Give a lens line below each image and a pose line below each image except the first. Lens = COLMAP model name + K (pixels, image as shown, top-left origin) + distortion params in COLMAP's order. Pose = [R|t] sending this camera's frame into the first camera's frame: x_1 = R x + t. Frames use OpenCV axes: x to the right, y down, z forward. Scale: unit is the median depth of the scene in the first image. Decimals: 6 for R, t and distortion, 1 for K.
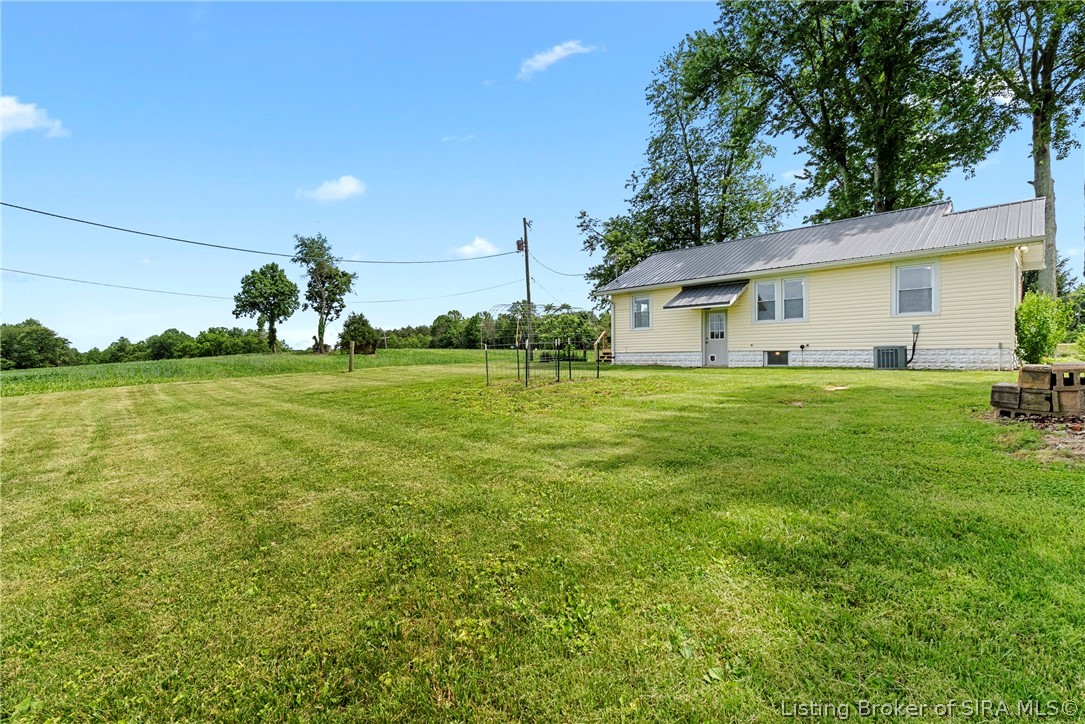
lens RADIAL K [[484.7, 0, 542.5], [0, 484.7, 362.0], [0, 0, 1]] dist [-0.002314, 0.001101]
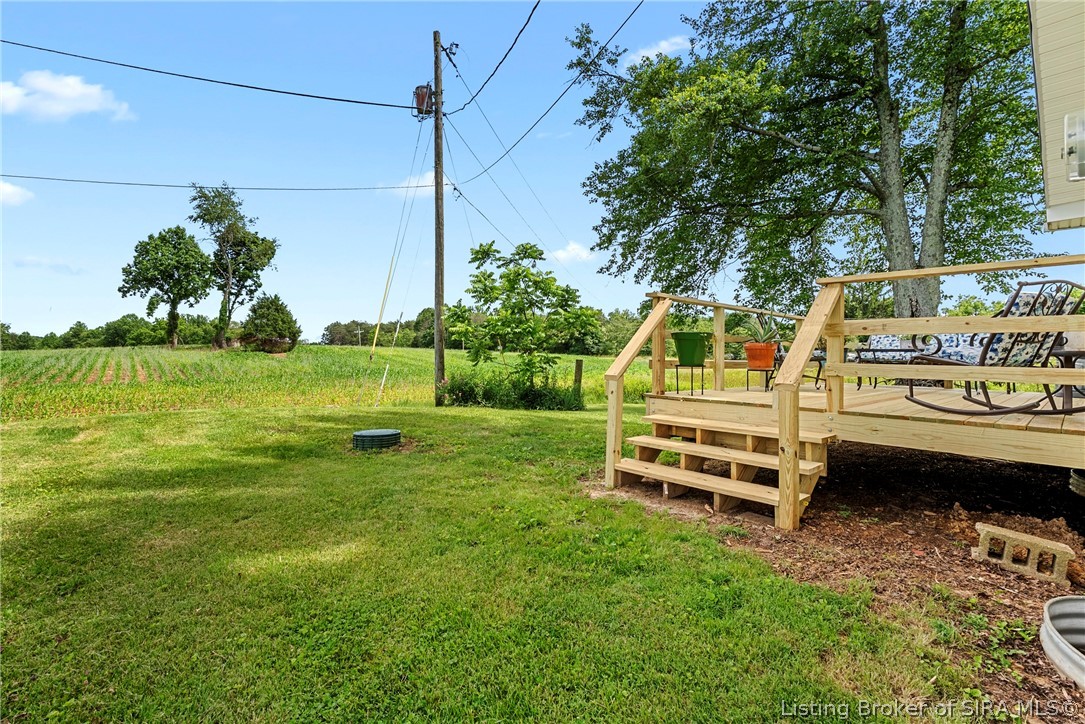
lens RADIAL K [[484.7, 0, 542.5], [0, 484.7, 362.0], [0, 0, 1]] dist [-0.002314, 0.001101]
pose [[0.999395, 0.033954, -0.007471, 0.060673], [-0.033956, 0.999423, -0.000023, -0.028566], [0.007466, 0.000277, 0.999972, 0.591380]]
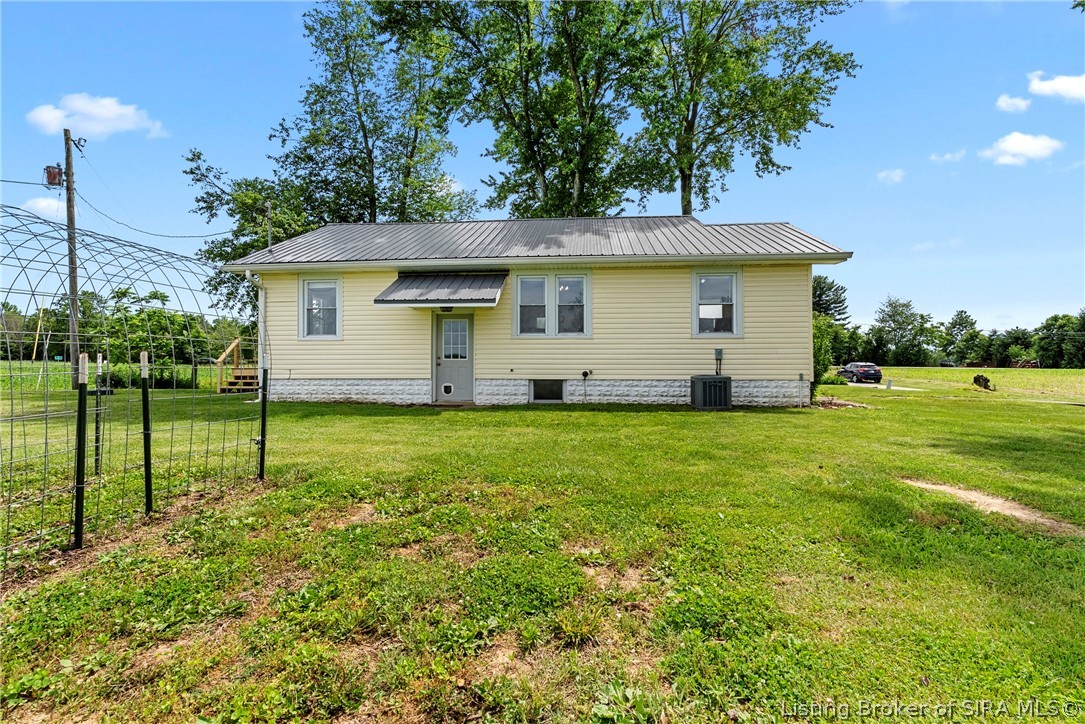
lens RADIAL K [[484.7, 0, 542.5], [0, 484.7, 362.0], [0, 0, 1]] dist [-0.002314, 0.001101]
pose [[0.754946, 0.018695, 0.655520, 0.015416], [0.001832, 0.999530, -0.030615, -0.012018], [-0.655784, 0.024313, 0.754557, 0.223409]]
